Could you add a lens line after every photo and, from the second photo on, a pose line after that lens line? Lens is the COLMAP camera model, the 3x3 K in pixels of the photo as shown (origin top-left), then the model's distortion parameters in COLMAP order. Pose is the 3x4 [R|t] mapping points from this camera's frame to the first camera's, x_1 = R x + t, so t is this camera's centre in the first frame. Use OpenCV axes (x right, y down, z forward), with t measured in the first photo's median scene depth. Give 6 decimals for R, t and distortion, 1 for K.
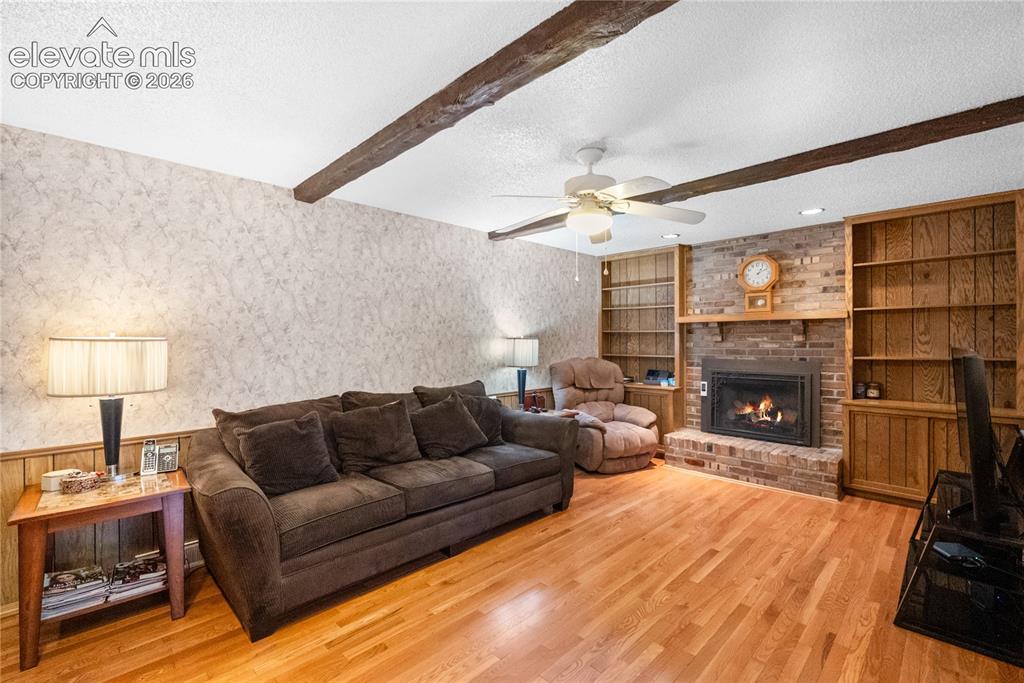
lens RADIAL K [[452.4, 0, 510.4], [0, 452.4, 341.2], [0, 0, 1]] dist [-0.006643, 0.000222]
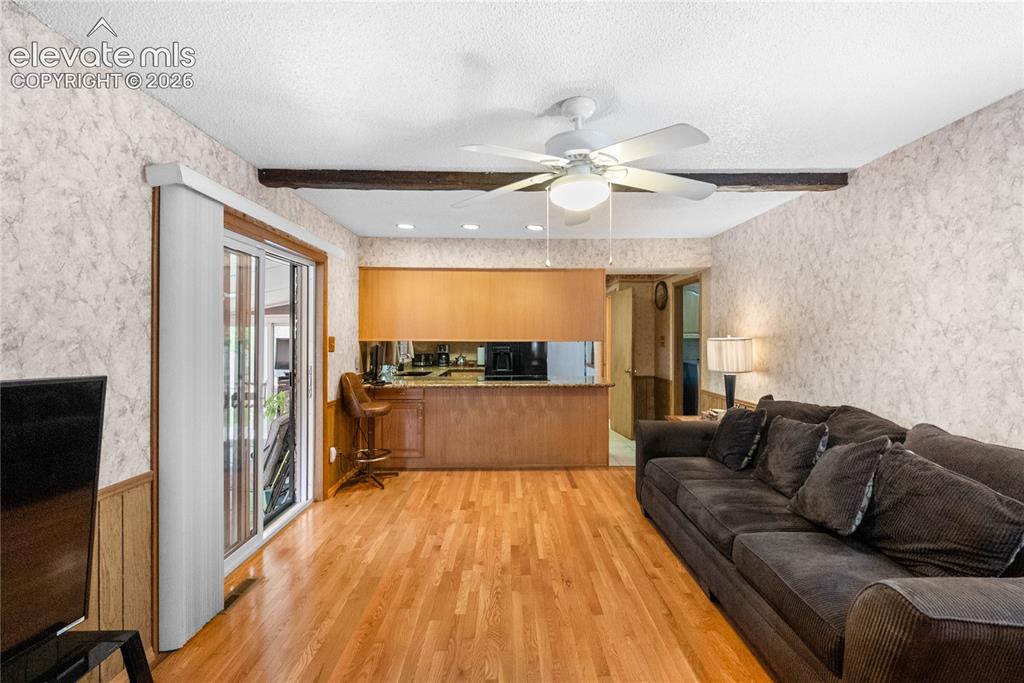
lens RADIAL K [[452.4, 0, 511.2], [0, 452.4, 337.2], [0, 0, 1]] dist [-0.006643, 0.000222]
pose [[-0.699218, 0.000946, -0.714908, 0.645616], [-0.003426, 0.999983, 0.004674, -0.012485], [0.714901, 0.005718, -0.699203, 1.158730]]
